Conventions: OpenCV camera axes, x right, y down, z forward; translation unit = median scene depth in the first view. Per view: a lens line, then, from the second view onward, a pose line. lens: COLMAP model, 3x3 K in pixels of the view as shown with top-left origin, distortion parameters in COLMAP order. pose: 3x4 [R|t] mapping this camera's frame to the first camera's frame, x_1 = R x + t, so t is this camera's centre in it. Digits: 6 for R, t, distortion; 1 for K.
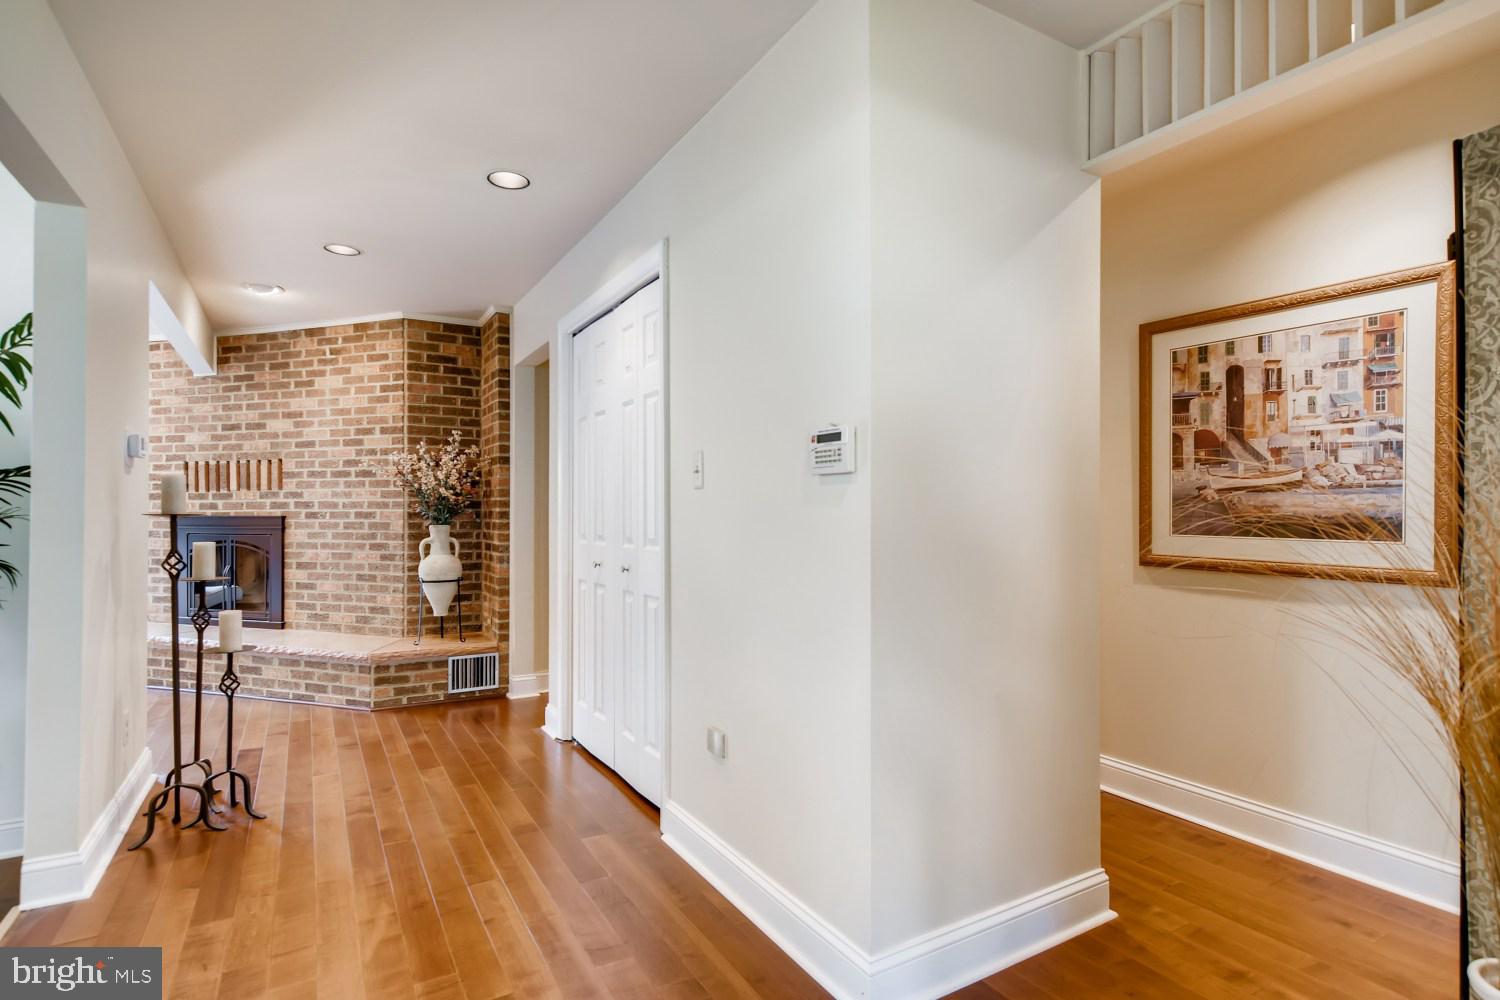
lens RADIAL K [[739.8, 0, 750.0], [0, 739.8, 500.0], [0, 0, 1]] dist [-0.001144, 0.003166]
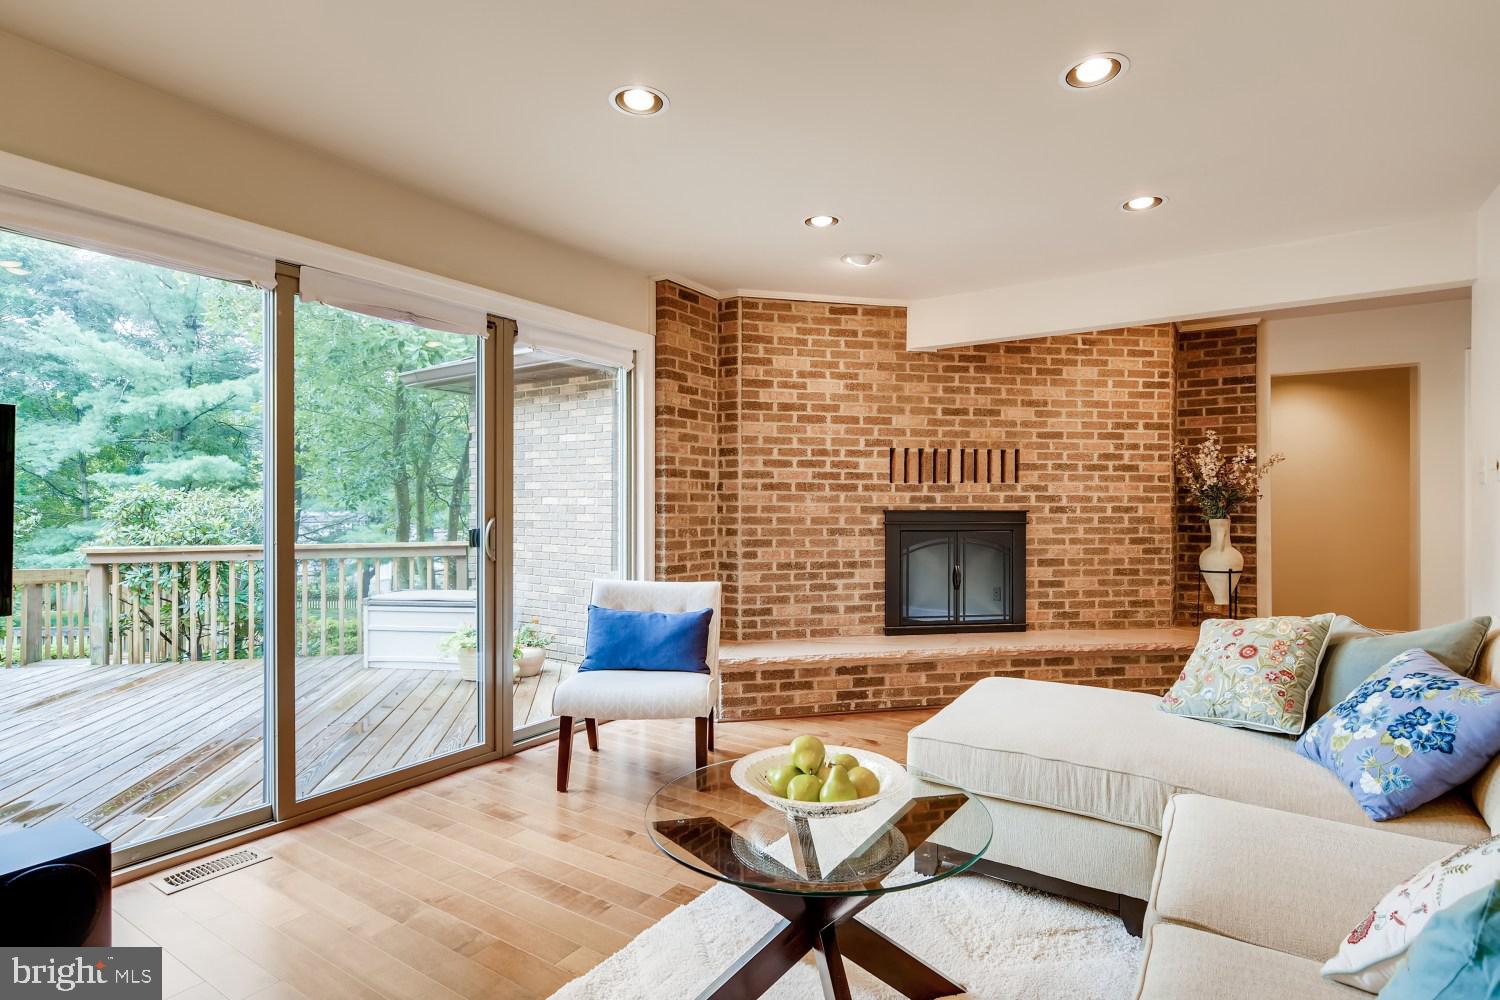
lens RADIAL K [[739.8, 0, 750.0], [0, 739.8, 500.0], [0, 0, 1]] dist [-0.001144, 0.003166]
pose [[0.900064, 0.008160, 0.435680, -1.371363], [-0.006827, 0.999966, -0.004626, 0.015348], [-0.435703, 0.001189, 0.900090, 0.311974]]
